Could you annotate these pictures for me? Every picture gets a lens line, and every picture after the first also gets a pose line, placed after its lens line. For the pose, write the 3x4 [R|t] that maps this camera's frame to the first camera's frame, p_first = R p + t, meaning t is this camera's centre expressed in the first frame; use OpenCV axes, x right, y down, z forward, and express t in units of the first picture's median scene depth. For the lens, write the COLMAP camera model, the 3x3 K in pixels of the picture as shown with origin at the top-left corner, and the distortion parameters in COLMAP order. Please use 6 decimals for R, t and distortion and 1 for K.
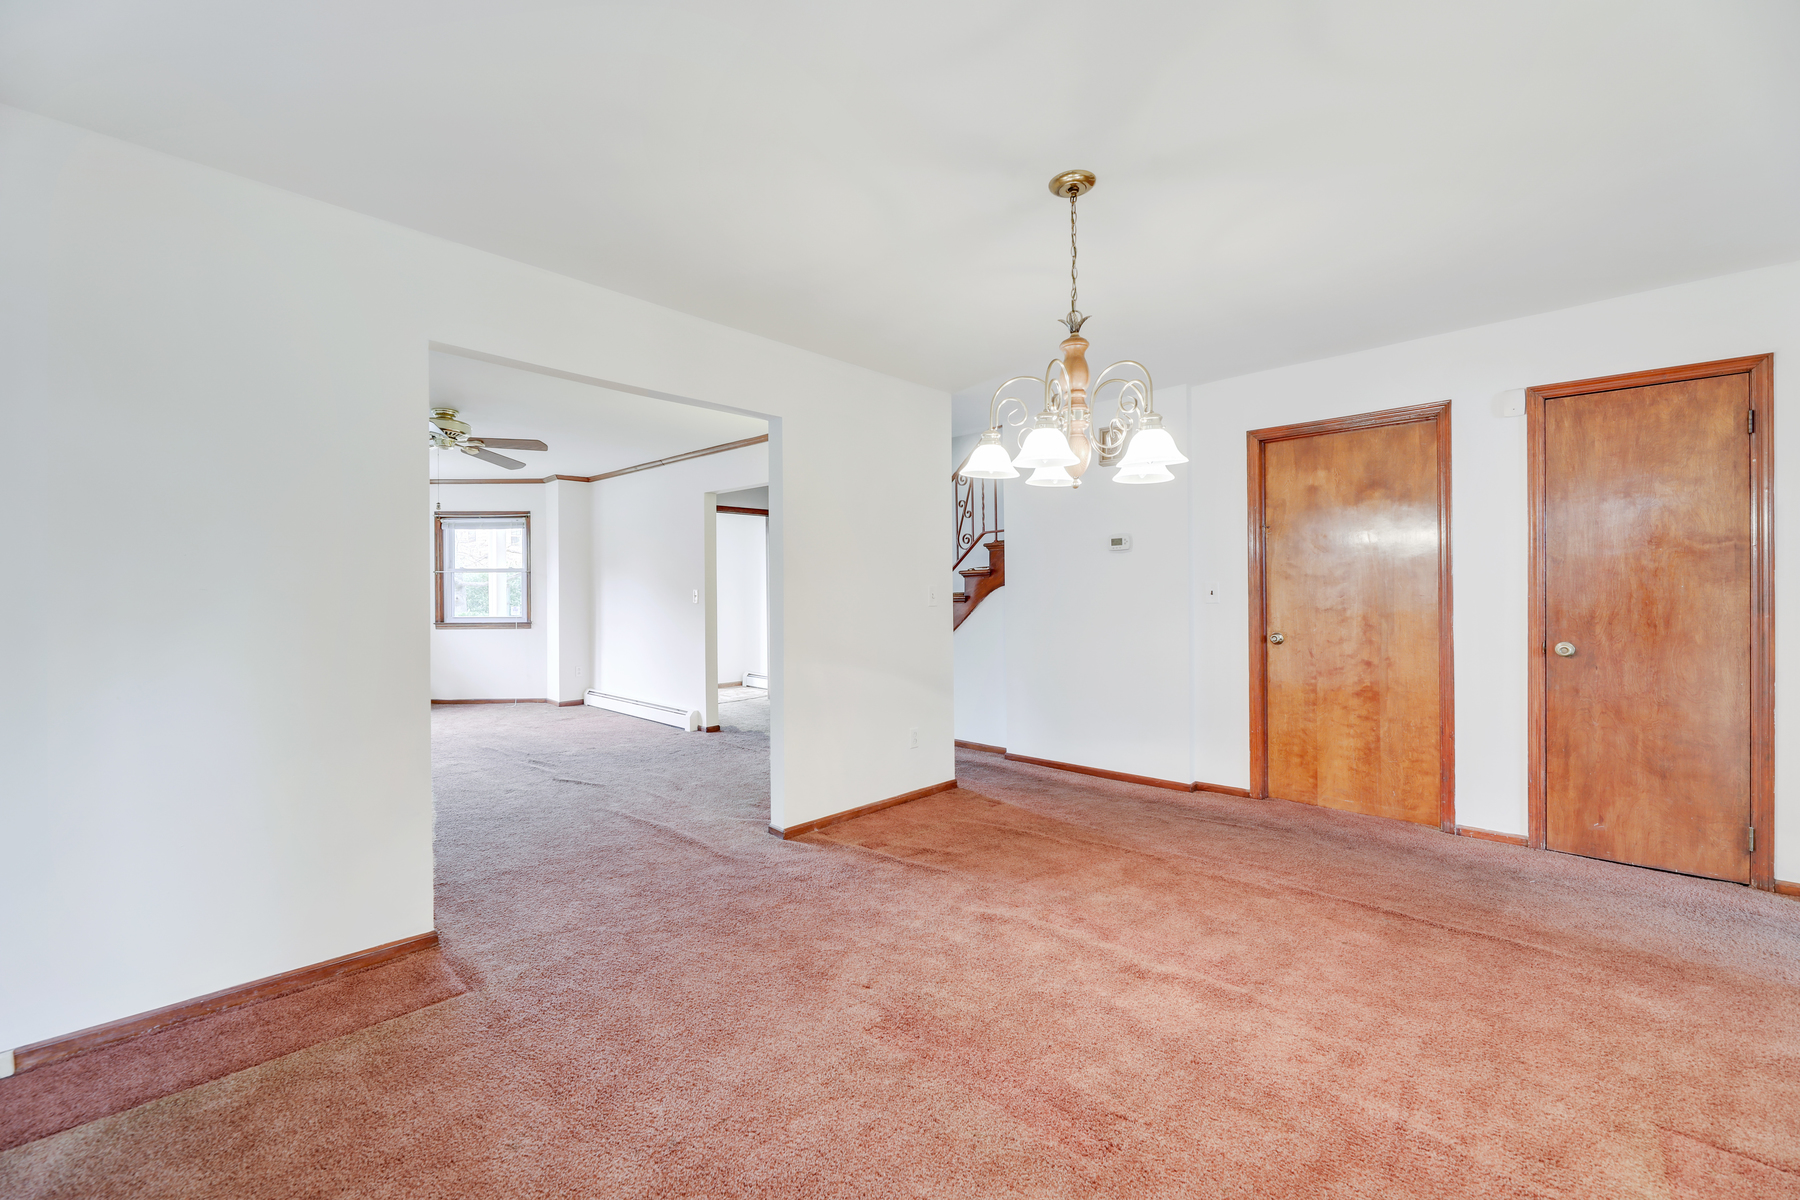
lens RADIAL K [[729.3, 0, 894.9], [0, 729.3, 595.8], [0, 0, 1]] dist [0.002406, -0.004082]
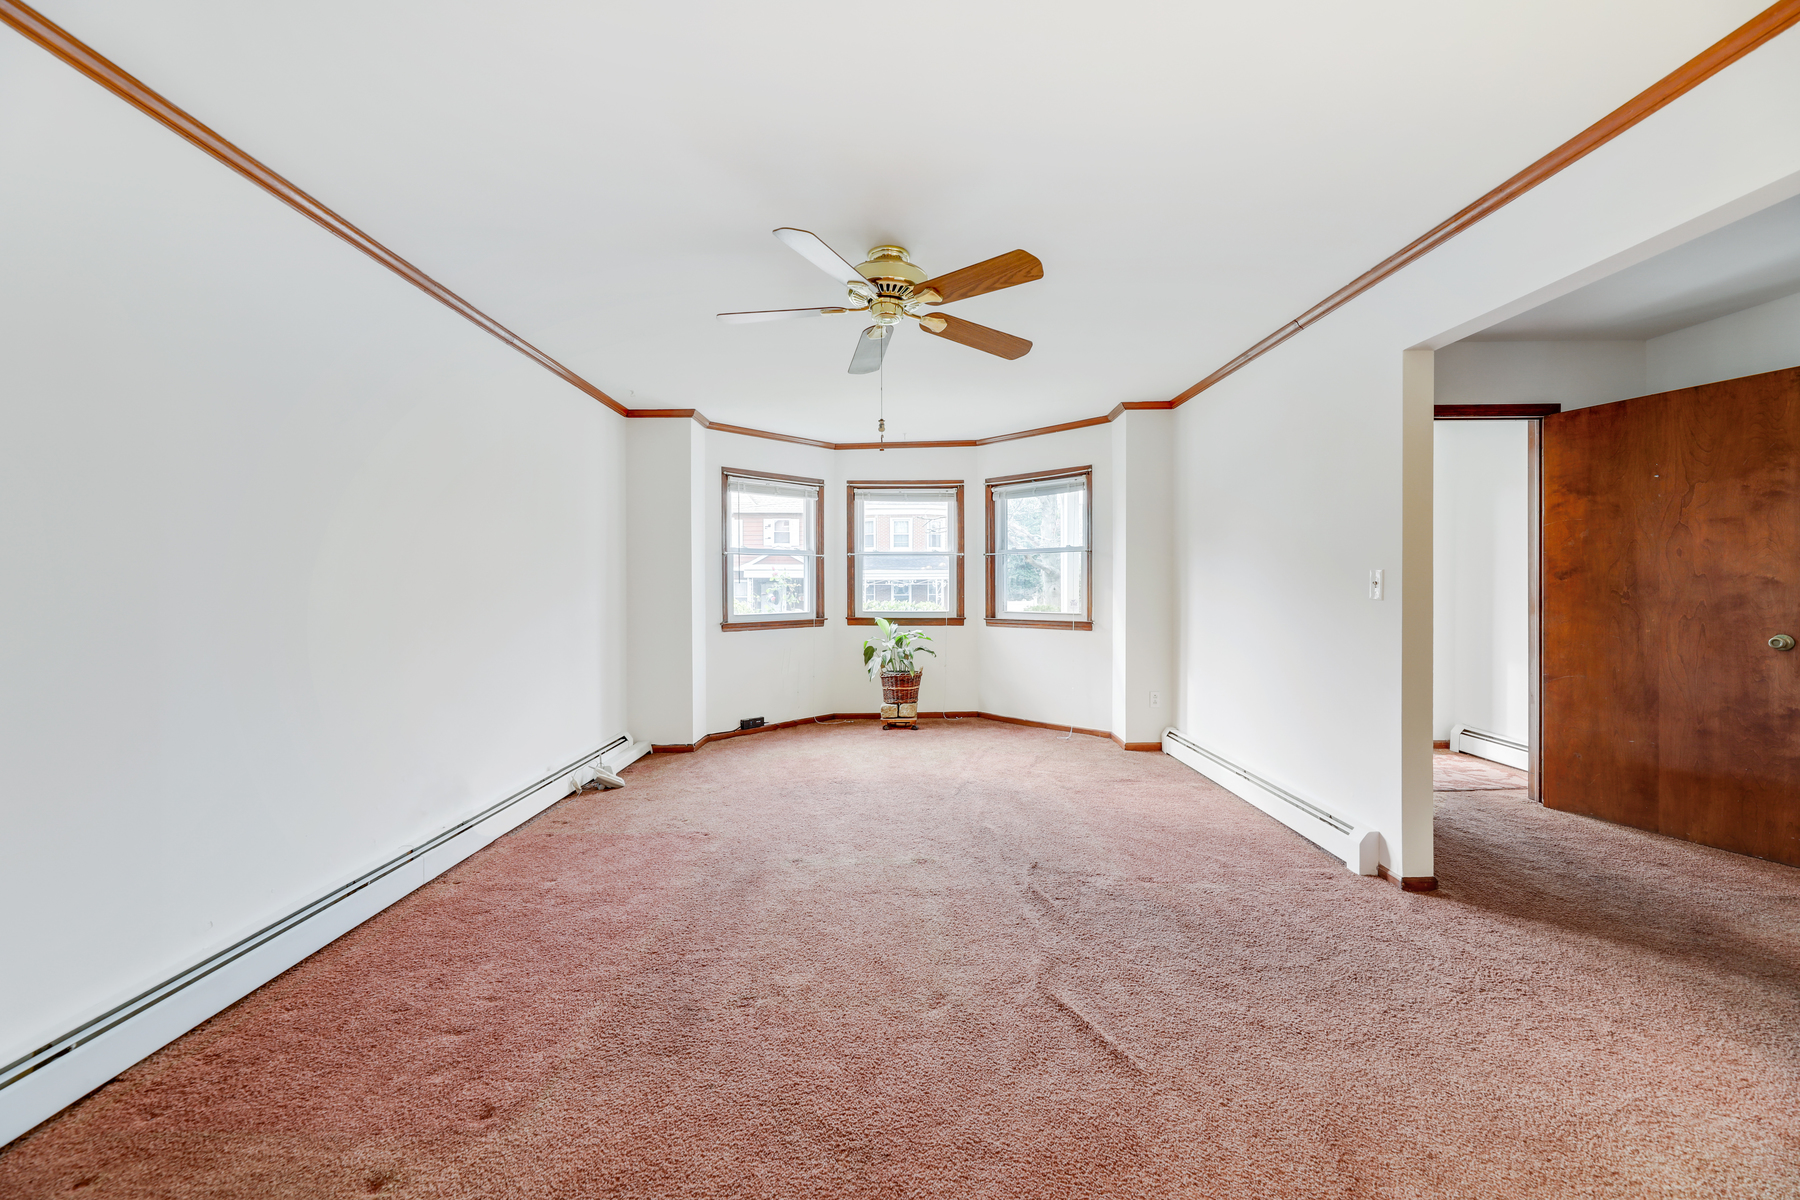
lens RADIAL K [[729.3, 0, 894.9], [0, 729.3, 595.8], [0, 0, 1]] dist [0.002406, -0.004082]
pose [[0.694435, 0.012556, -0.719446, -0.123871], [-0.004020, 0.999900, 0.013571, 0.002091], [0.719544, -0.006532, 0.694416, 0.374180]]
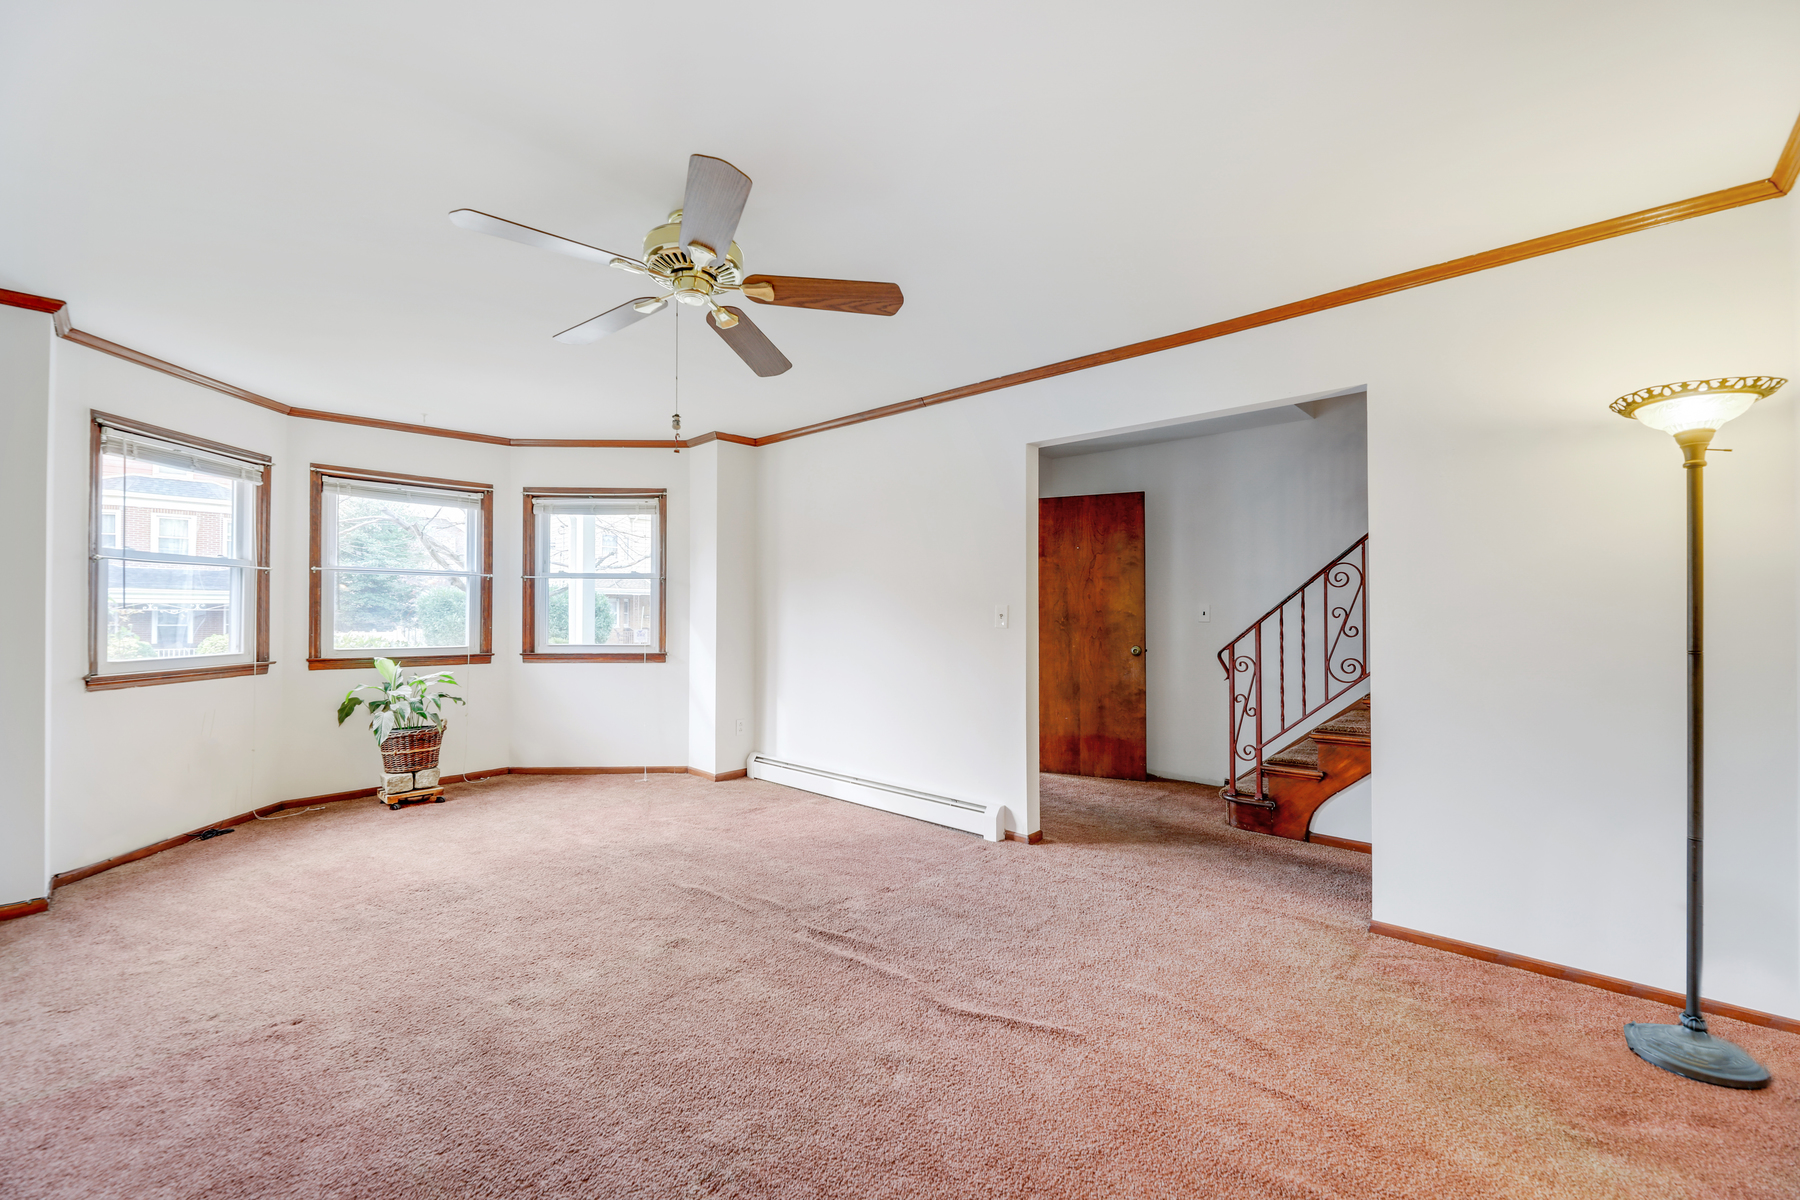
lens RADIAL K [[732.2, 0, 897.3], [0, 732.2, 610.4], [0, 0, 1]] dist [0.000911, -0.004414]
pose [[0.999625, 0.008218, 0.026126, -0.305606], [-0.007951, 0.999915, -0.010317, 0.001931], [-0.026209, 0.010106, 0.999605, 0.320823]]
